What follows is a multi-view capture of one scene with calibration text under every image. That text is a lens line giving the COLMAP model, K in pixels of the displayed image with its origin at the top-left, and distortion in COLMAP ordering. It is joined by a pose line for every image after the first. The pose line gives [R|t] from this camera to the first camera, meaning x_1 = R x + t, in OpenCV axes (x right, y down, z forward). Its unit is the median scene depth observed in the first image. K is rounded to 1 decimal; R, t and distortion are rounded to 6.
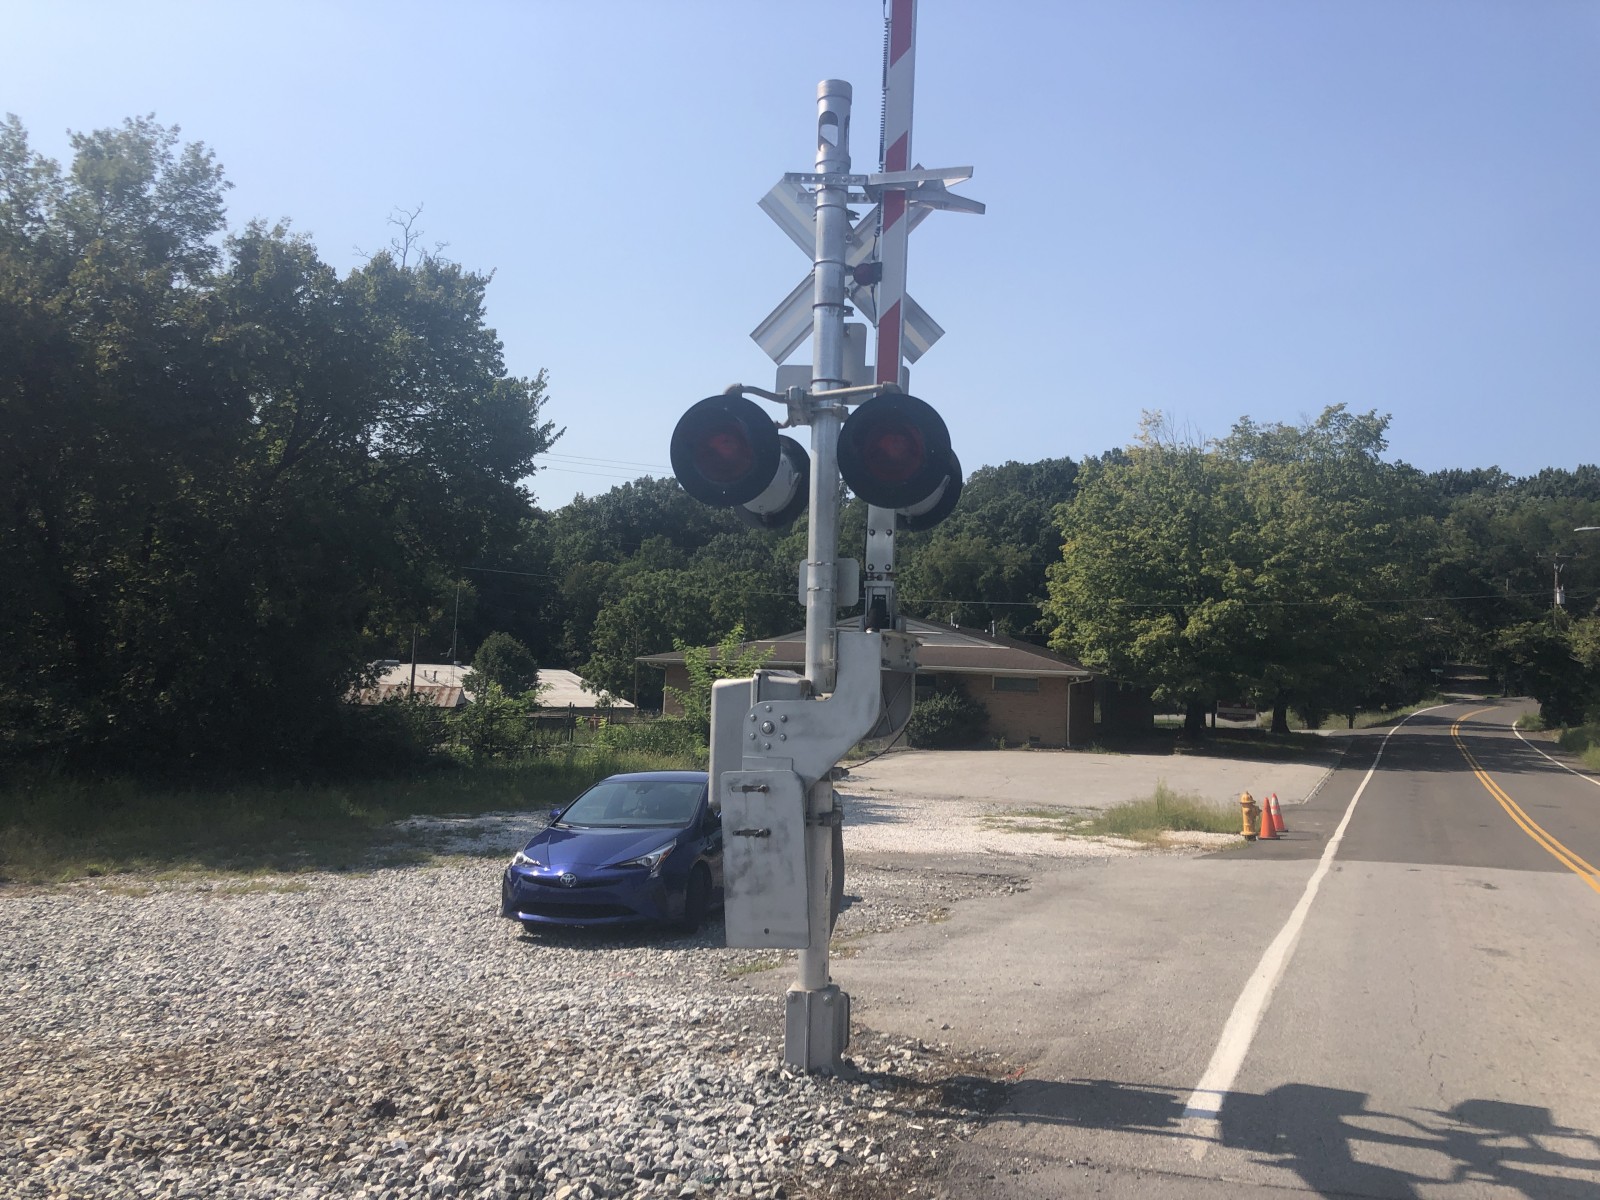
lens RADIAL K [[1318.6, 0, 800.7], [0, 1318.6, 576.0], [0, 0, 1]] dist [0.012270, -0.000538]
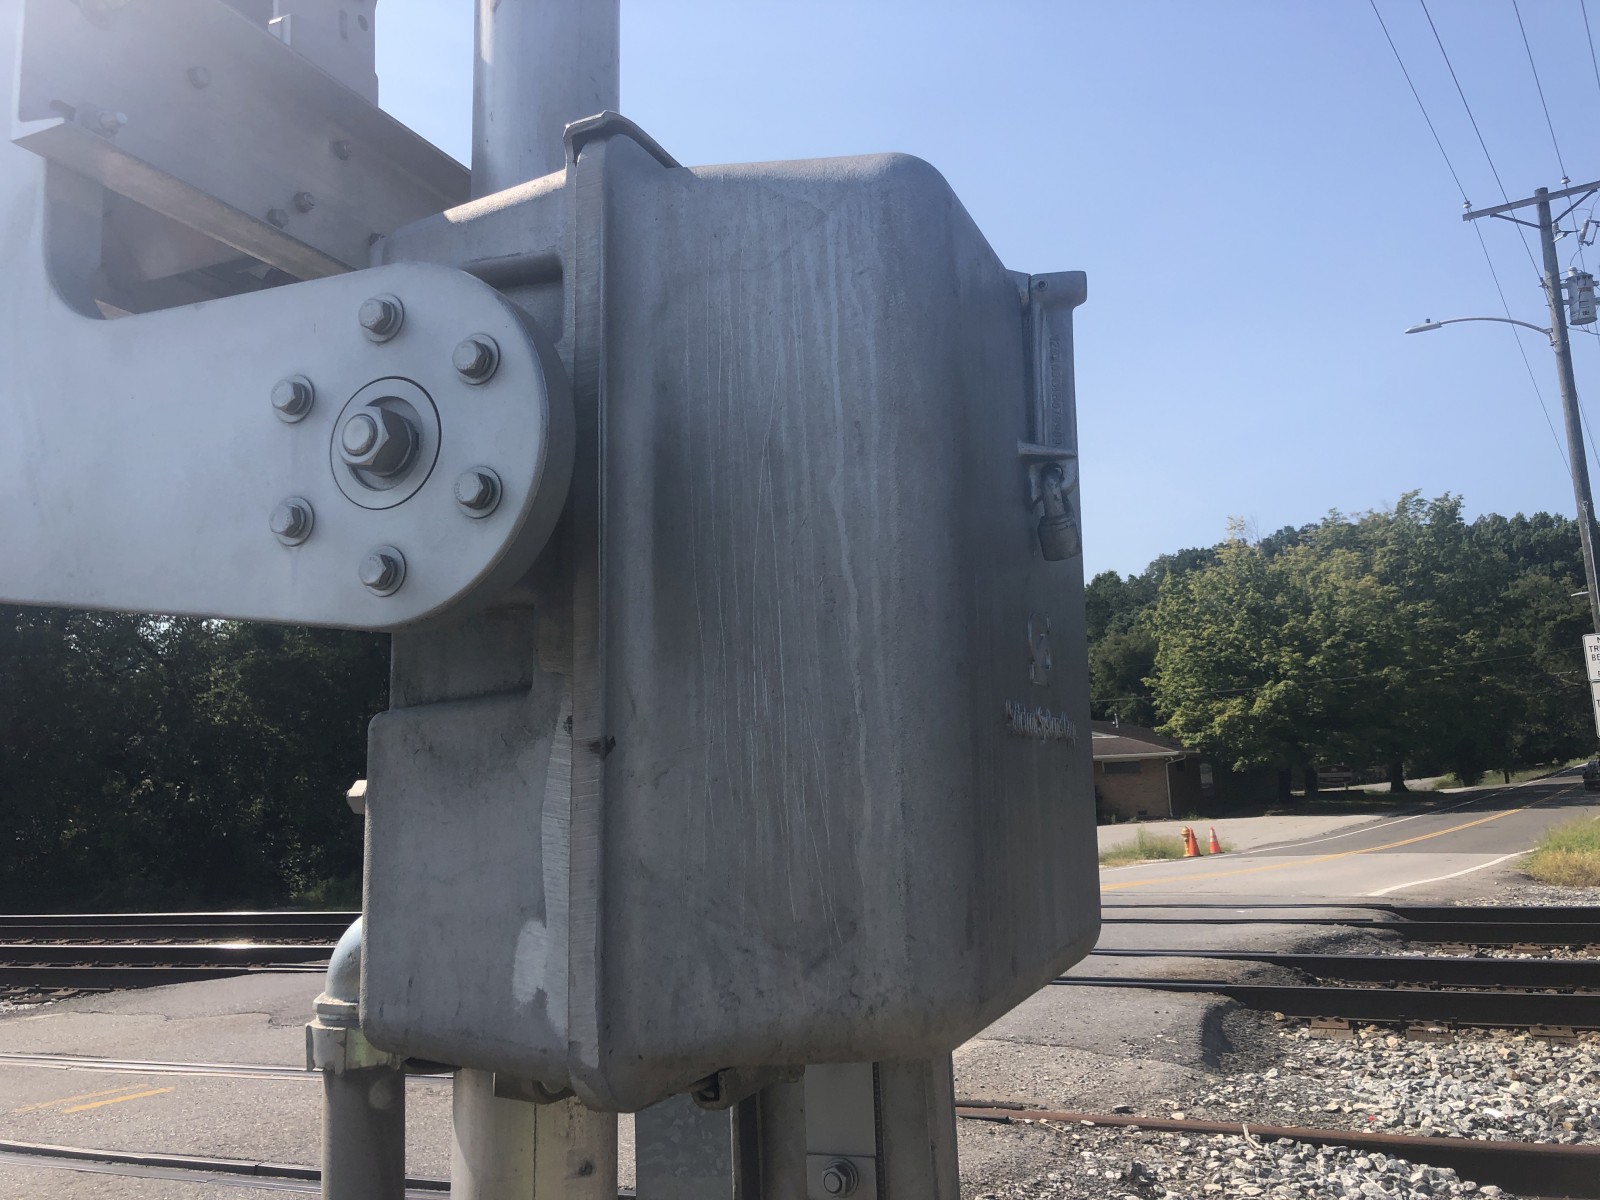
lens RADIAL K [[1318.6, 0, 800.7], [0, 1318.6, 576.0], [0, 0, 1]] dist [0.012270, -0.000538]
pose [[0.984105, -0.104103, -0.143873, 0.070440], [0.091642, 0.991653, -0.090694, -0.007119], [0.152114, 0.076068, 0.985431, -0.225904]]
